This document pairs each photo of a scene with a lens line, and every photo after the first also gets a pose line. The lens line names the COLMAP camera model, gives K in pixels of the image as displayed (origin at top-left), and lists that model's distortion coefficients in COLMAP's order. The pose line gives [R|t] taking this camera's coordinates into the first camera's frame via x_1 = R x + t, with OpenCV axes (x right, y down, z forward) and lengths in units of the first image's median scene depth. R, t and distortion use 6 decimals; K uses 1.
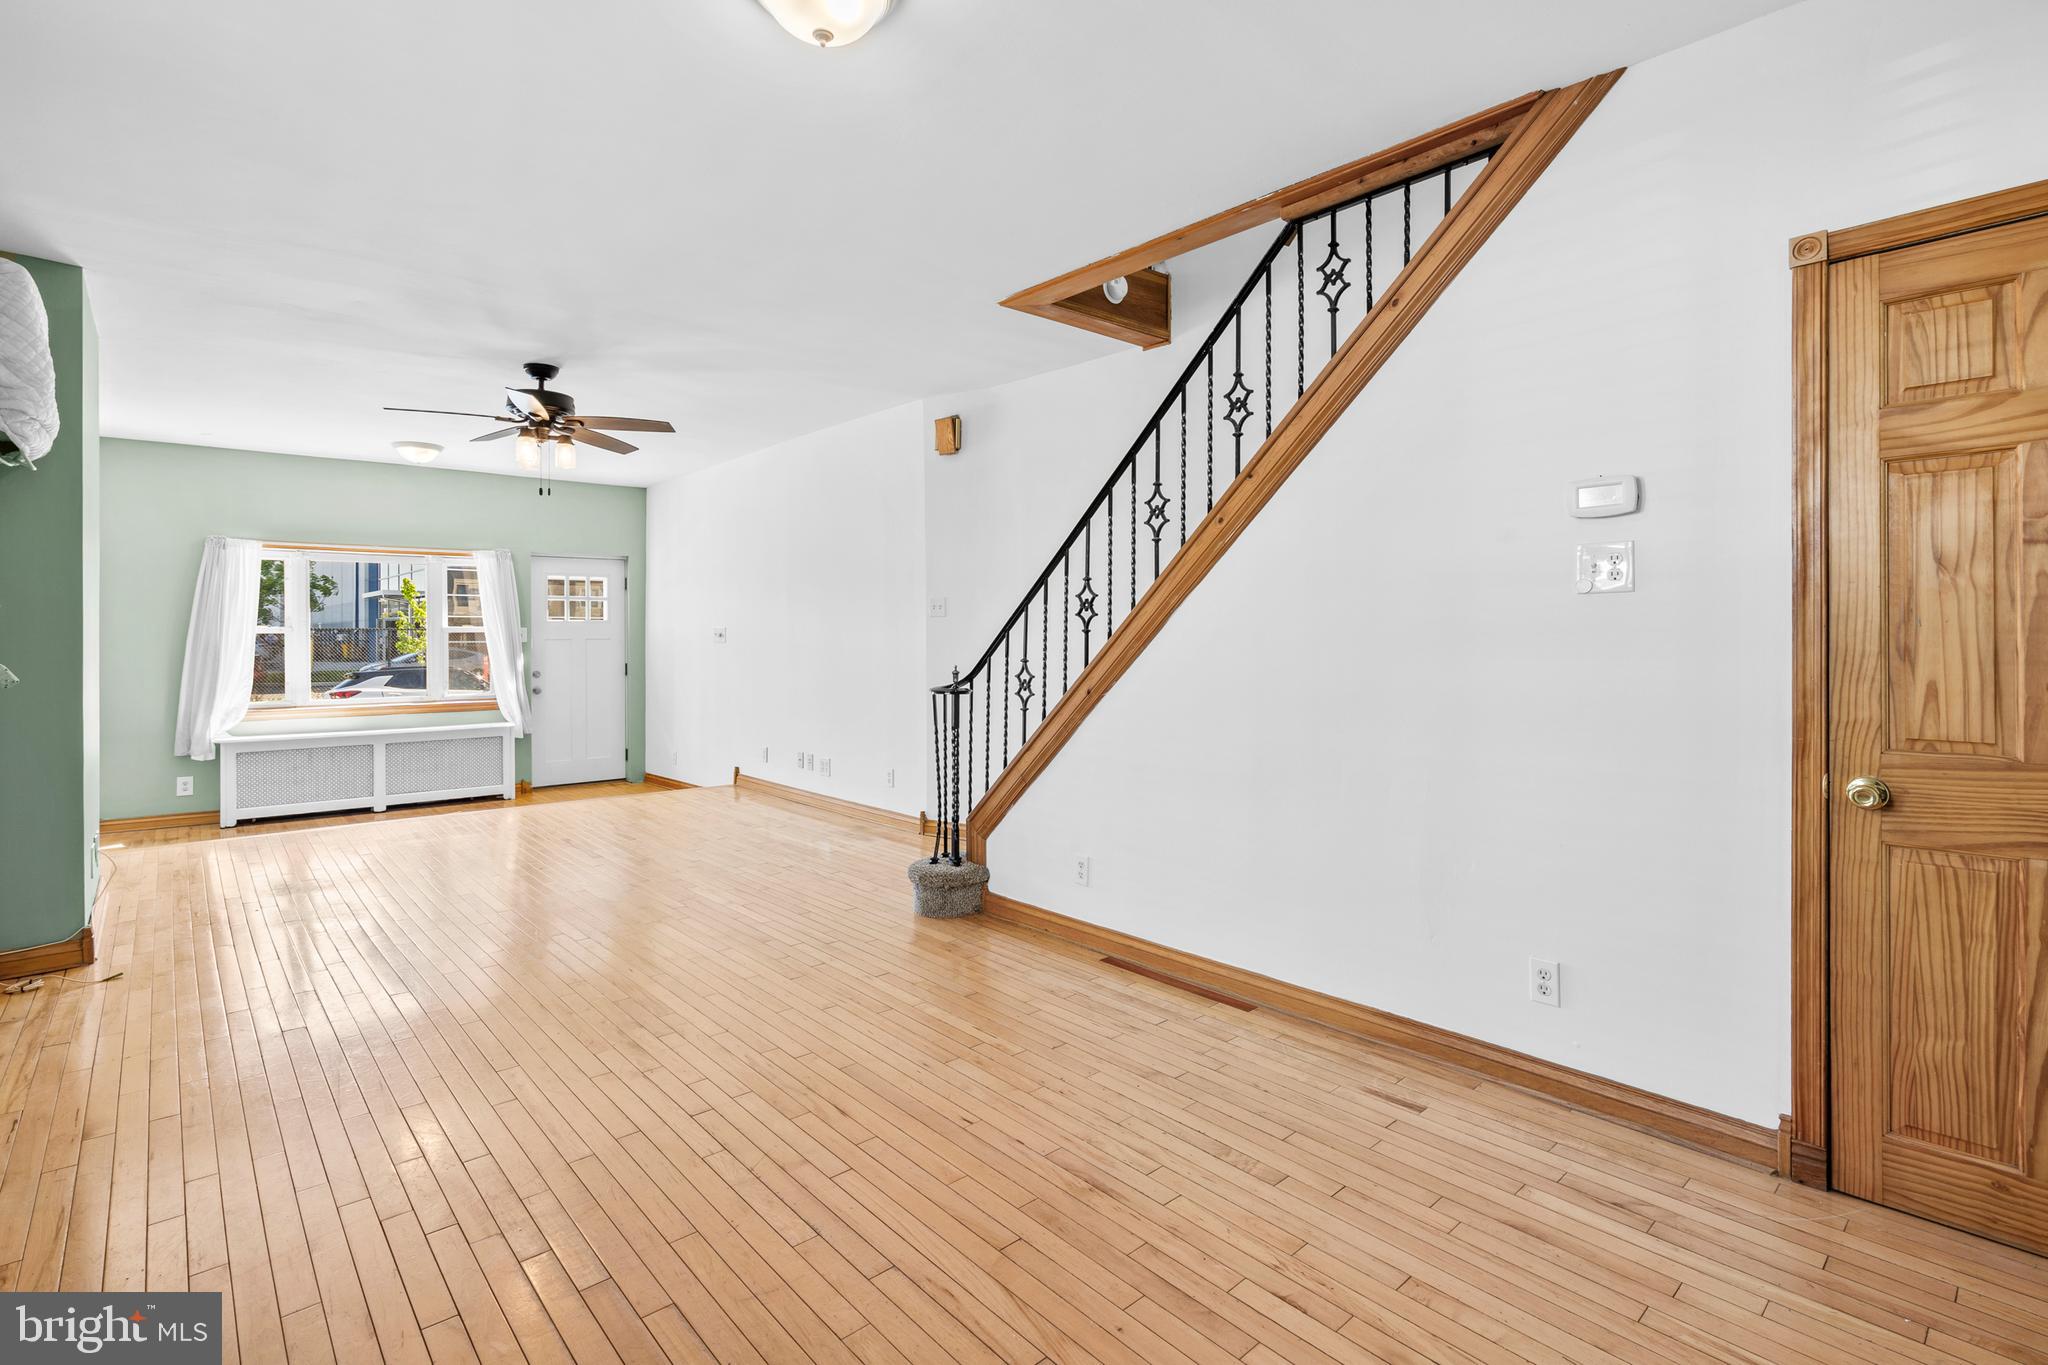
lens RADIAL K [[959.4, 0, 1016.9], [0, 959.4, 620.7], [0, 0, 1]] dist [-0.004768, 0.001557]
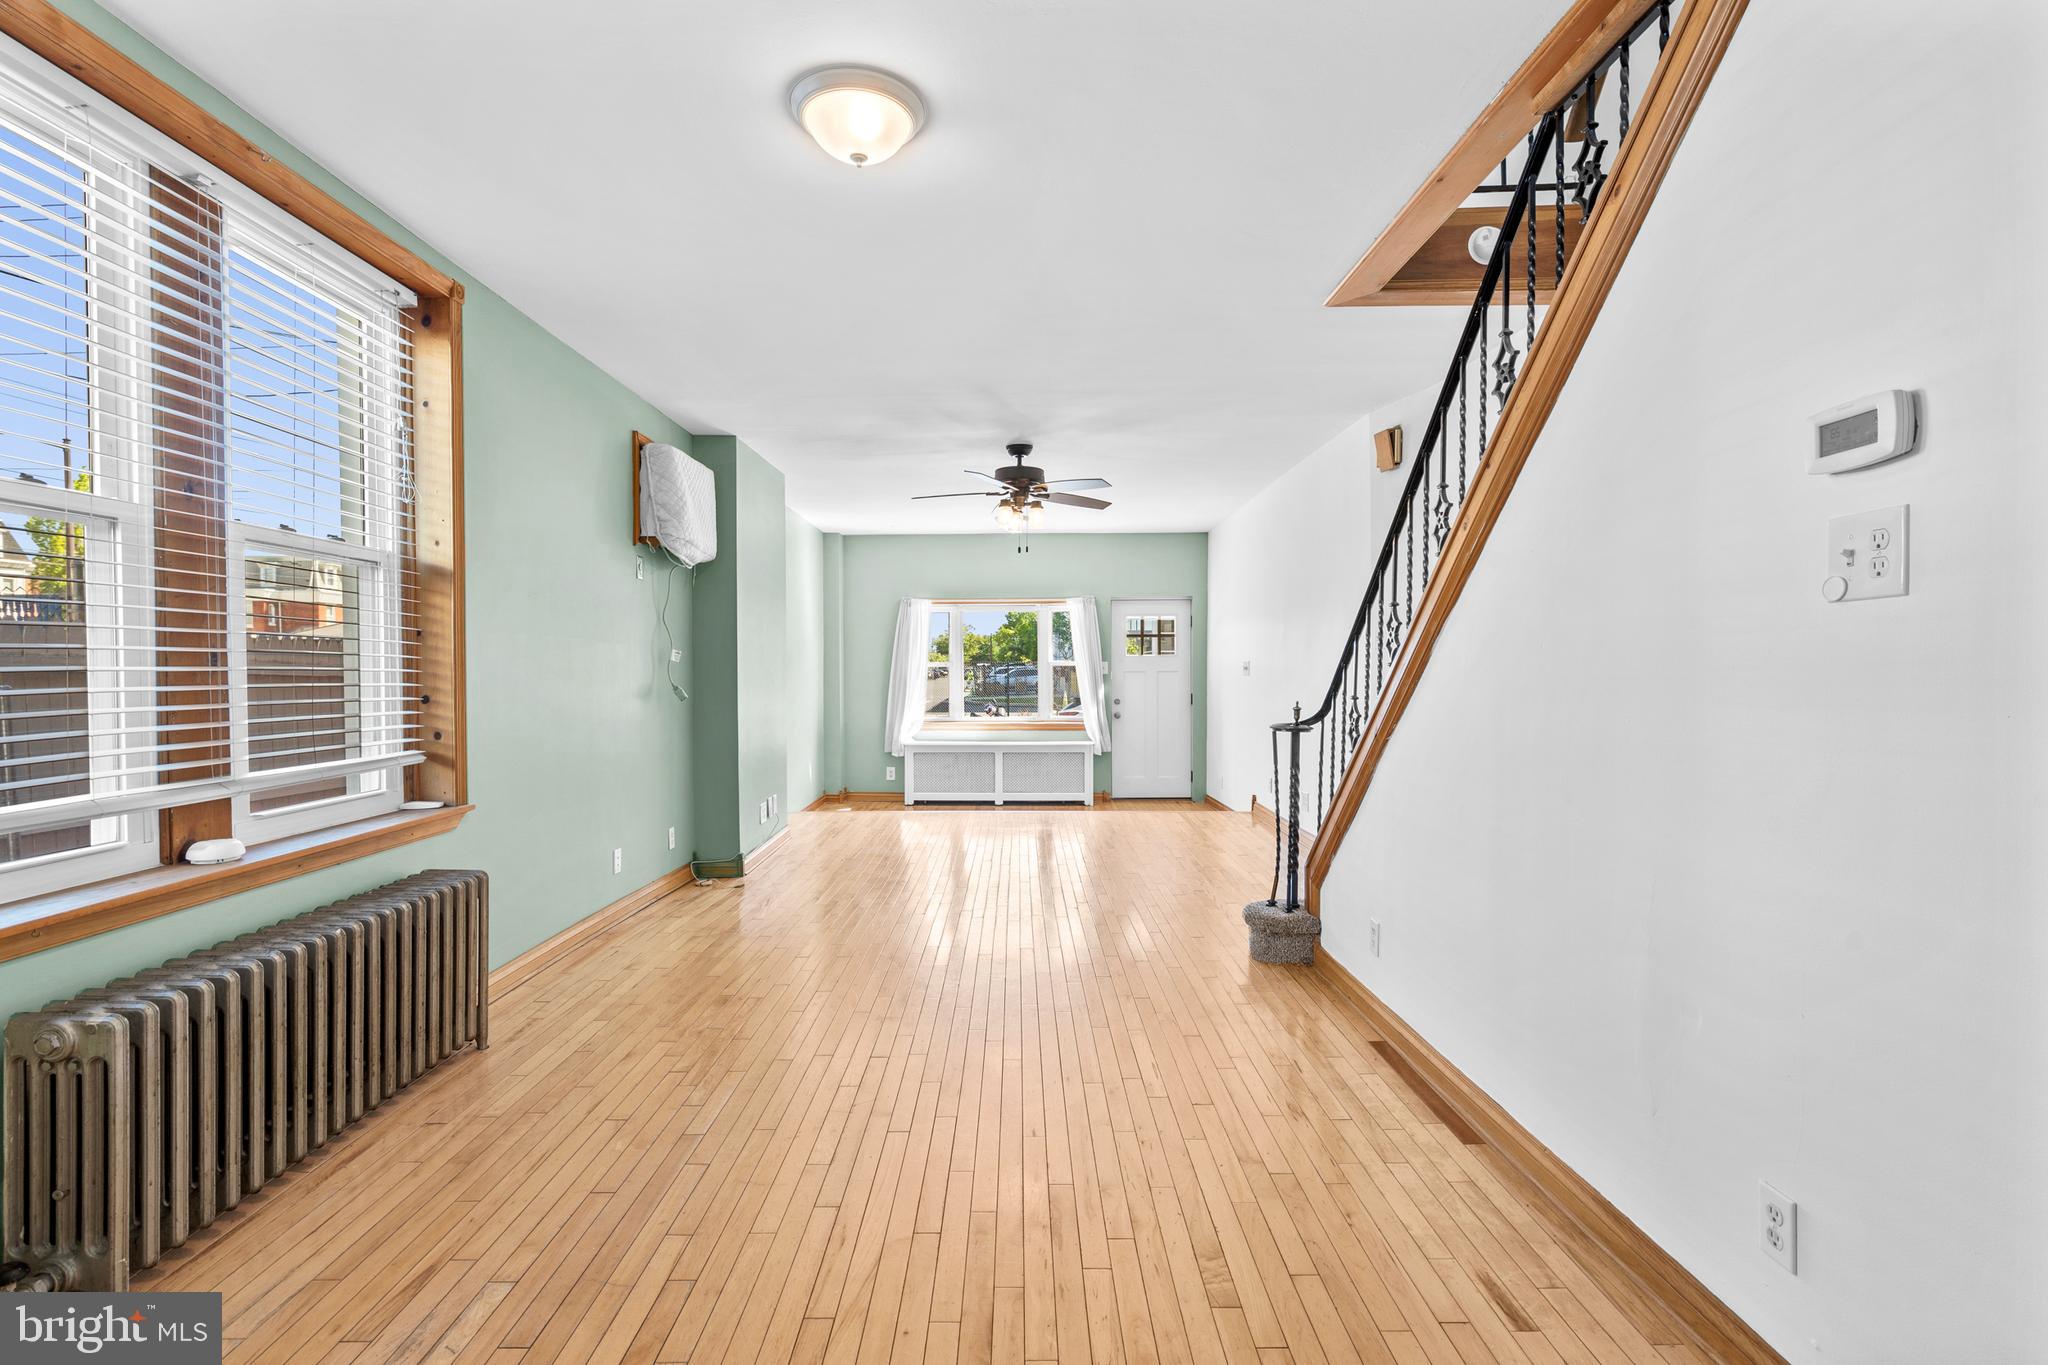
lens RADIAL K [[942.7, 0, 1015.6], [0, 942.7, 672.1], [0, 0, 1]] dist [-0.000160, 0.001418]
pose [[0.742684, 0.002172, -0.669639, 0.301538], [0.011680, 0.999801, 0.016197, 0.000106], [0.669541, -0.019851, 0.742510, 0.110862]]
